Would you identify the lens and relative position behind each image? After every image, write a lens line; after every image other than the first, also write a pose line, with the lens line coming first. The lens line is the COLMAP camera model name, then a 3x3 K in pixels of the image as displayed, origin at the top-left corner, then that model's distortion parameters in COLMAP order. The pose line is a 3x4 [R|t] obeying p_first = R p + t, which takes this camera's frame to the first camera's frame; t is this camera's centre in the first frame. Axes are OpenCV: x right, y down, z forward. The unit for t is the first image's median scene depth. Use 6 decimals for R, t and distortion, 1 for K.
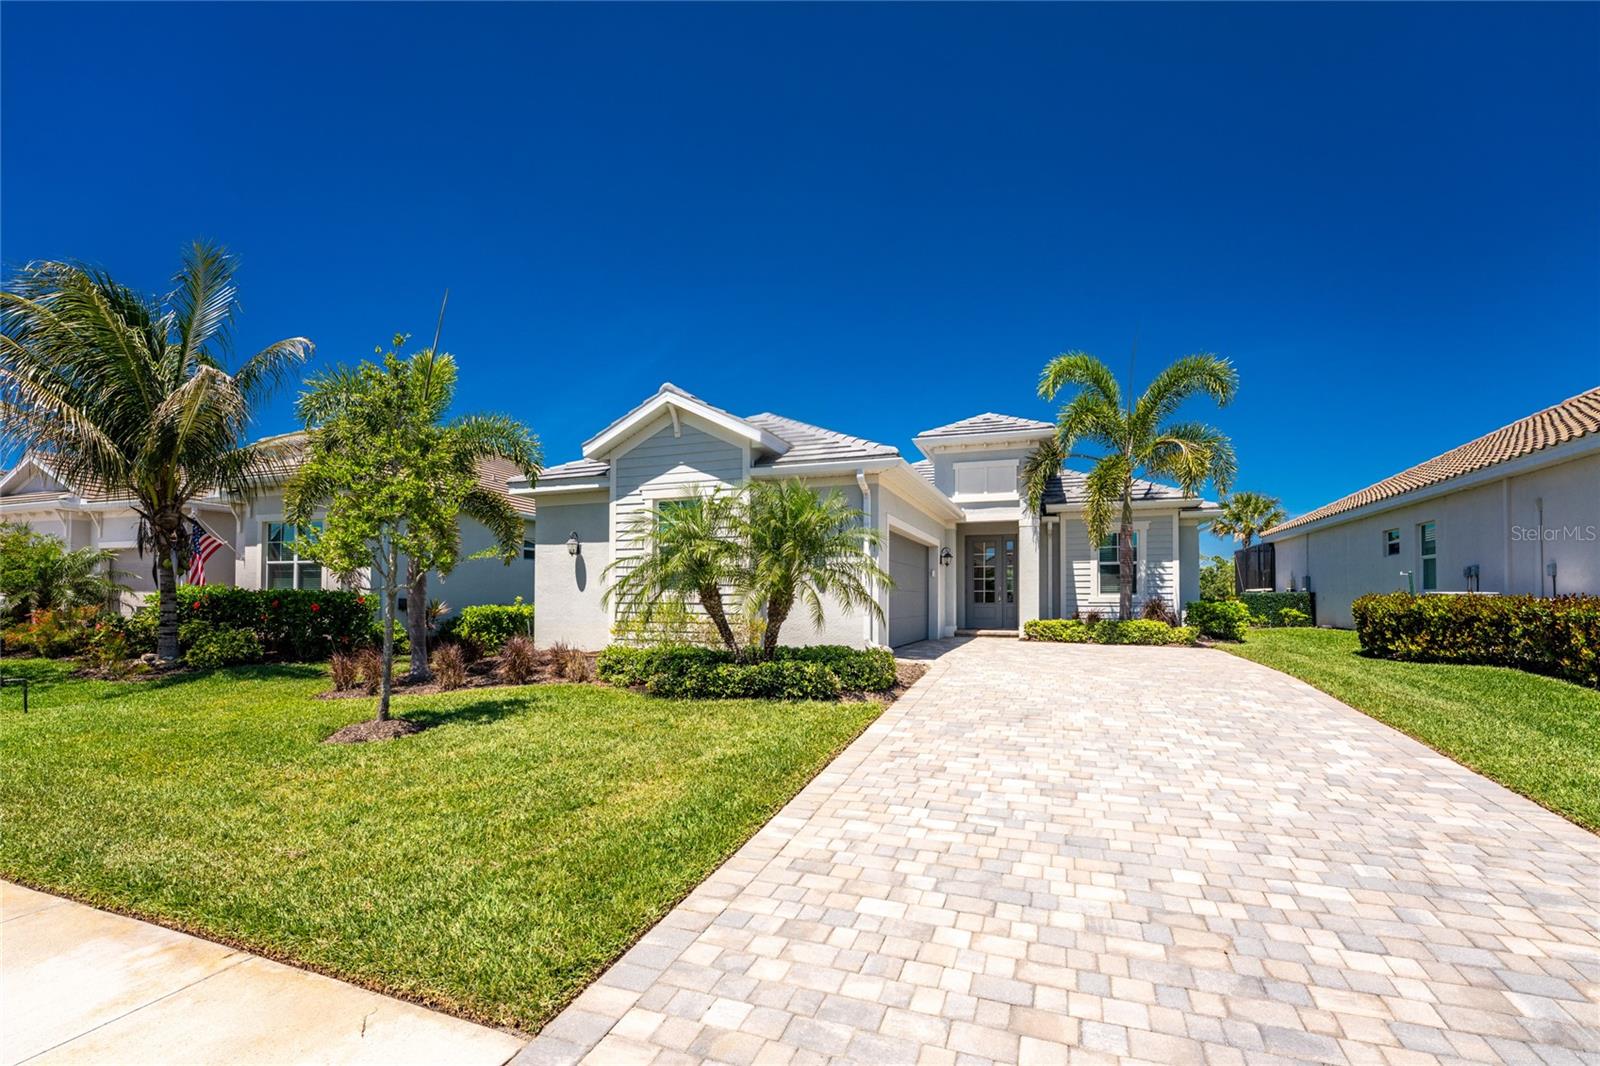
lens RADIAL K [[681.4, 0, 774.7], [0, 681.4, 578.7], [0, 0, 1]] dist [-0.028134, -0.000238]
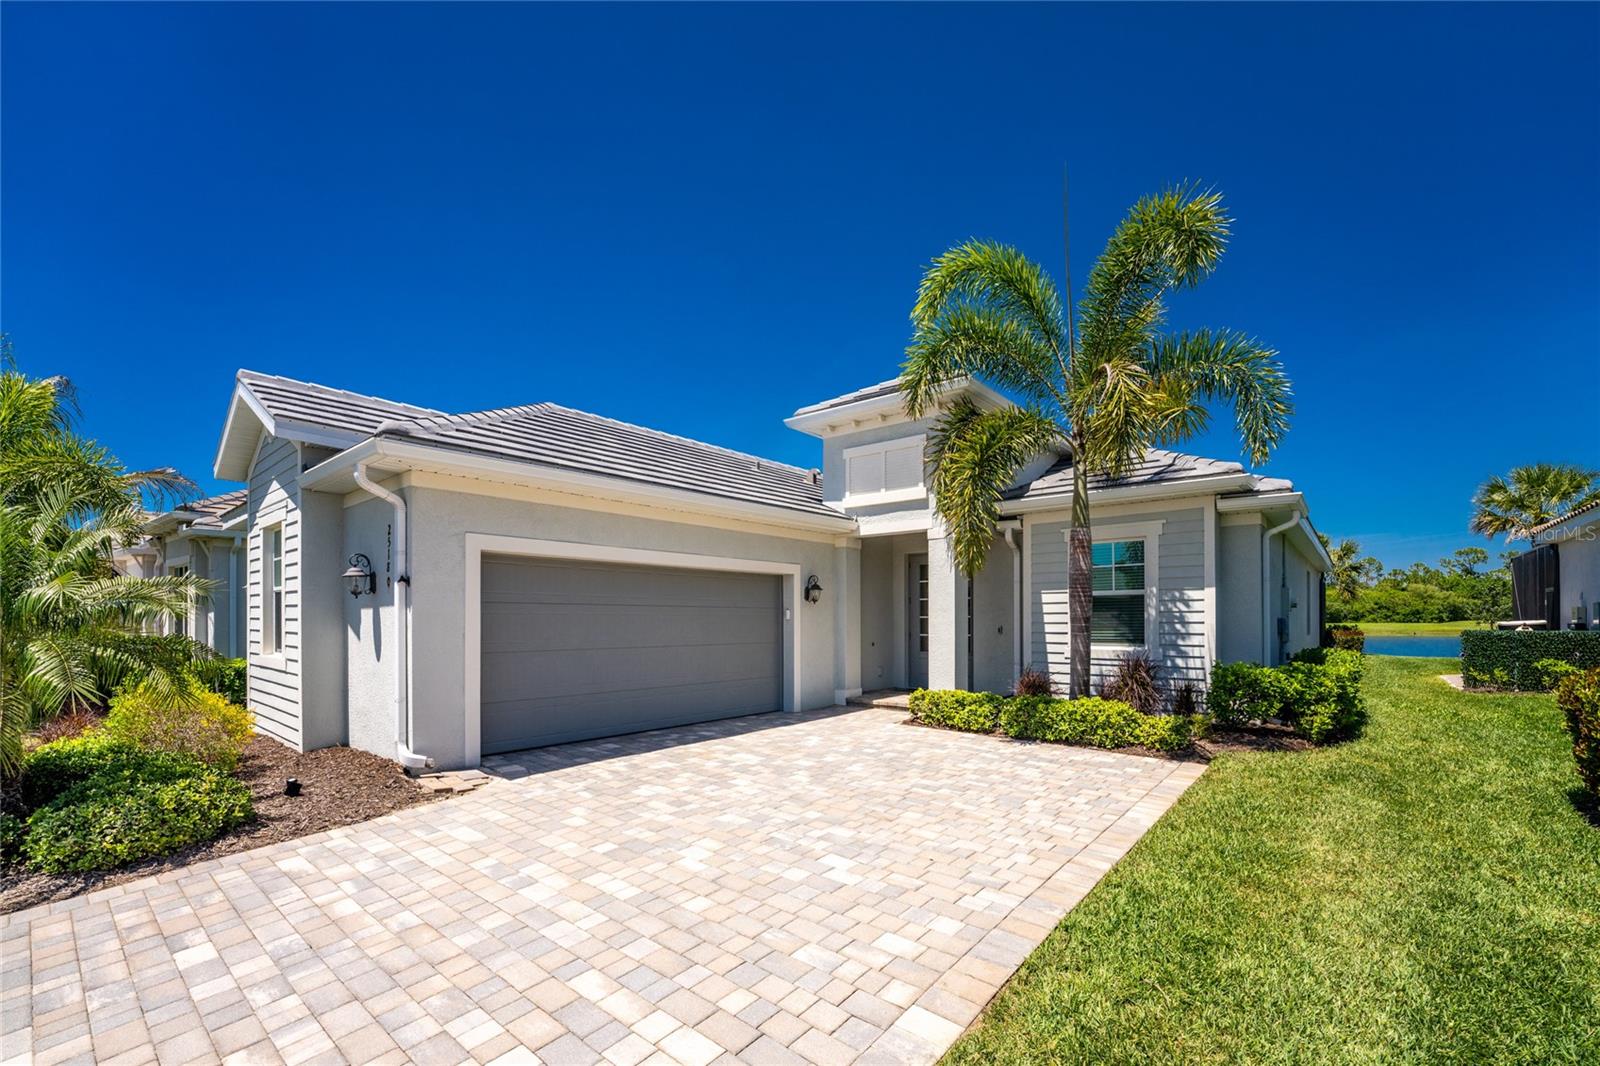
lens RADIAL K [[665.6, 0, 802.4], [0, 665.6, 610.8], [0, 0, 1]] dist [-0.017656, 0.000699]
pose [[0.950117, -0.009289, -0.311755, 0.439631], [0.015667, 0.999716, 0.017959, -0.022882], [0.311499, -0.021947, 0.949993, 0.364364]]
